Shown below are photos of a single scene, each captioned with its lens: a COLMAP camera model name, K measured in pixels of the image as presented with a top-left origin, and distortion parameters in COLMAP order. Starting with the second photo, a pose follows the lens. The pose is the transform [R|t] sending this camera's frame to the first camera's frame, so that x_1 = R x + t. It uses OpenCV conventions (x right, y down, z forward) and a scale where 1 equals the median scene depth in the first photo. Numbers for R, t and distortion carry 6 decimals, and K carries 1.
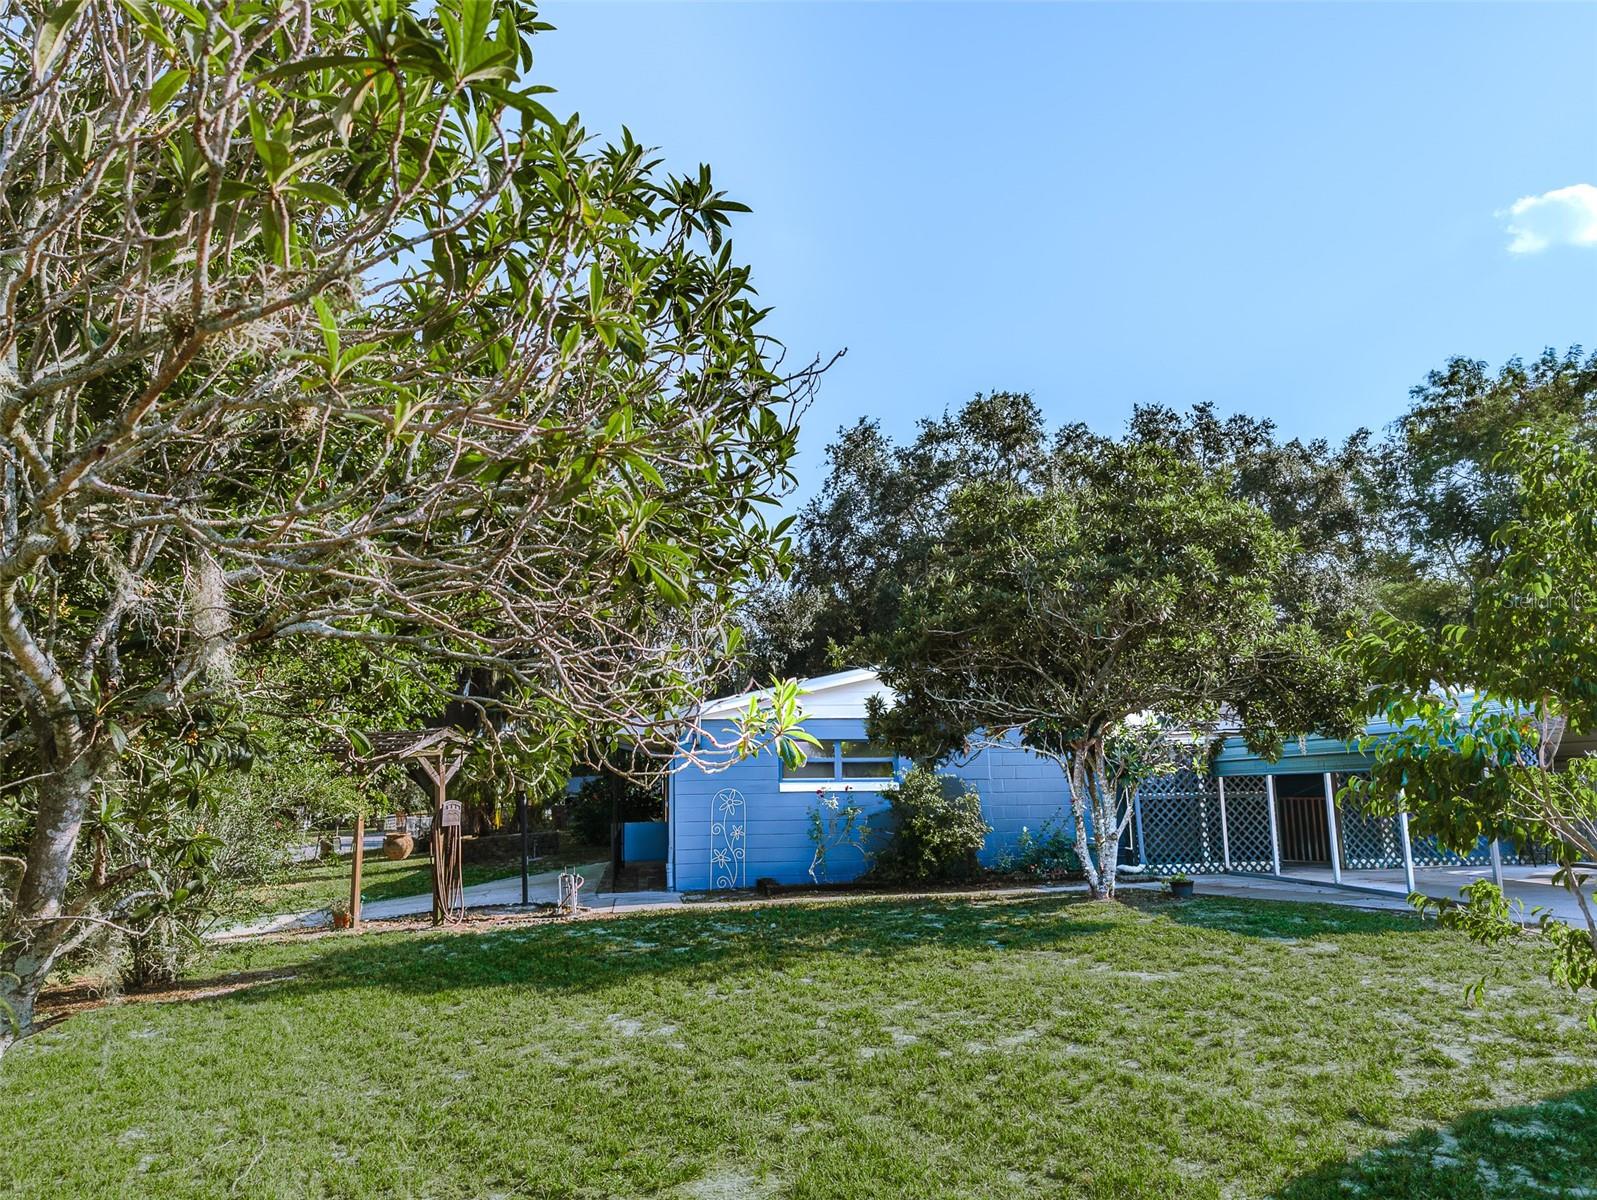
lens RADIAL K [[1124.0, 0, 799.9], [0, 1124.0, 565.4], [0, 0, 1]] dist [0.002495, -0.039343]
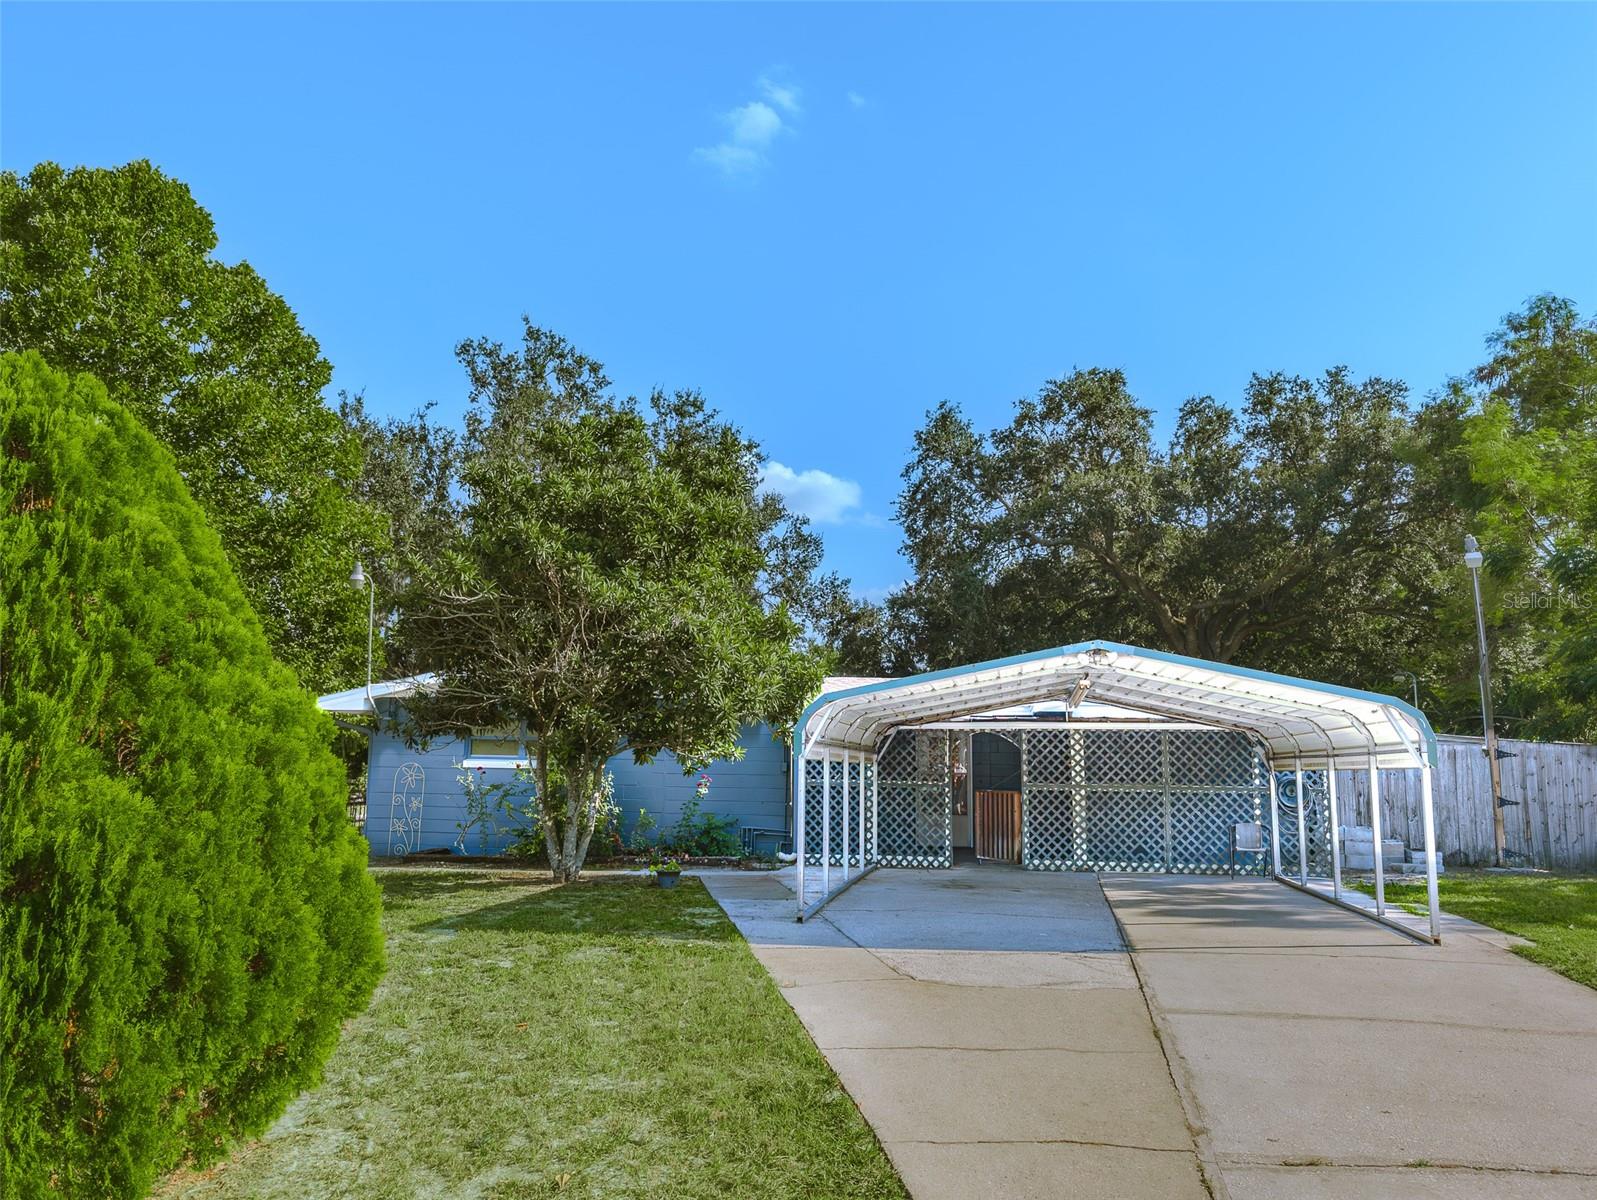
lens RADIAL K [[1094.7, 0, 729.6], [0, 1094.7, 526.0], [0, 0, 1]] dist [-0.020577, 0.026210]
pose [[0.967302, -0.026616, -0.252227, 0.484933], [0.020295, 0.999412, -0.027630, 0.007557], [0.252814, 0.021608, 0.967274, 0.061200]]
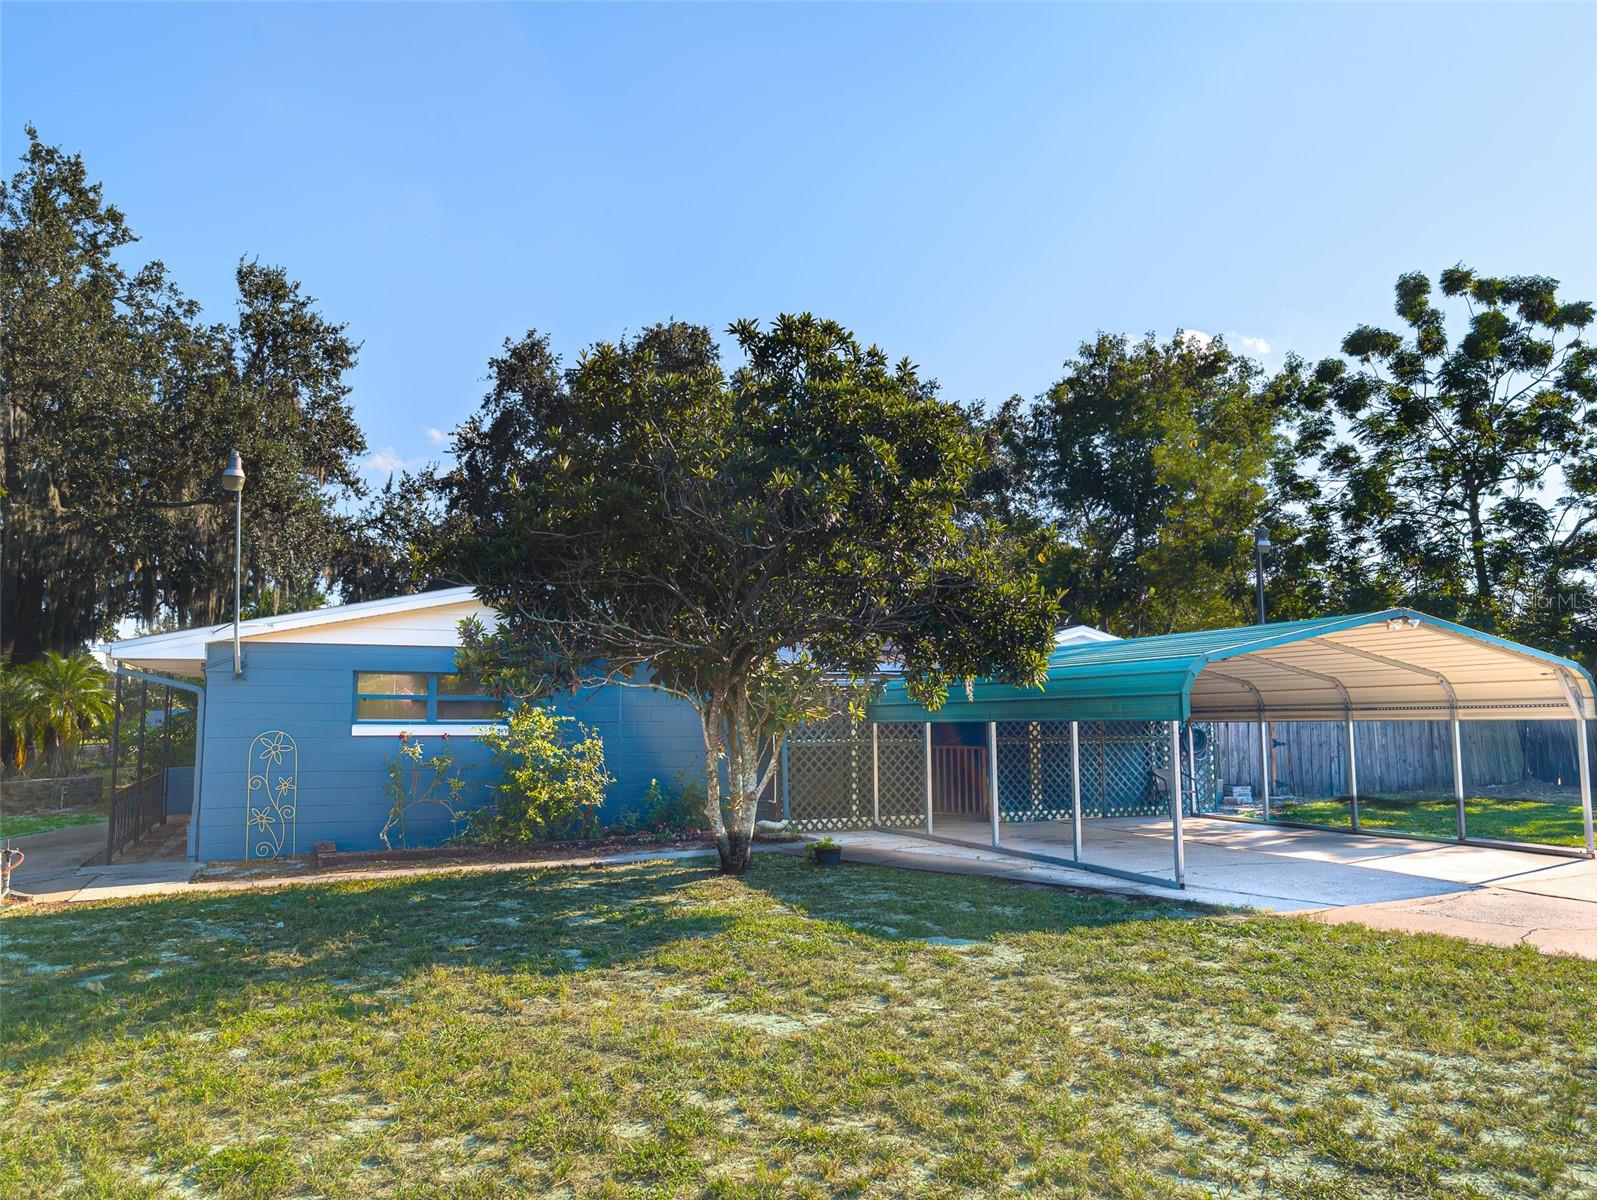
lens RADIAL K [[1124.0, 0, 799.9], [0, 1124.0, 565.4], [0, 0, 1]] dist [0.002495, -0.039343]
pose [[0.956530, 0.051719, 0.287012, 0.049695], [-0.066906, 0.996817, 0.043354, 0.026350], [-0.283856, -0.060672, 0.956945, 0.157285]]
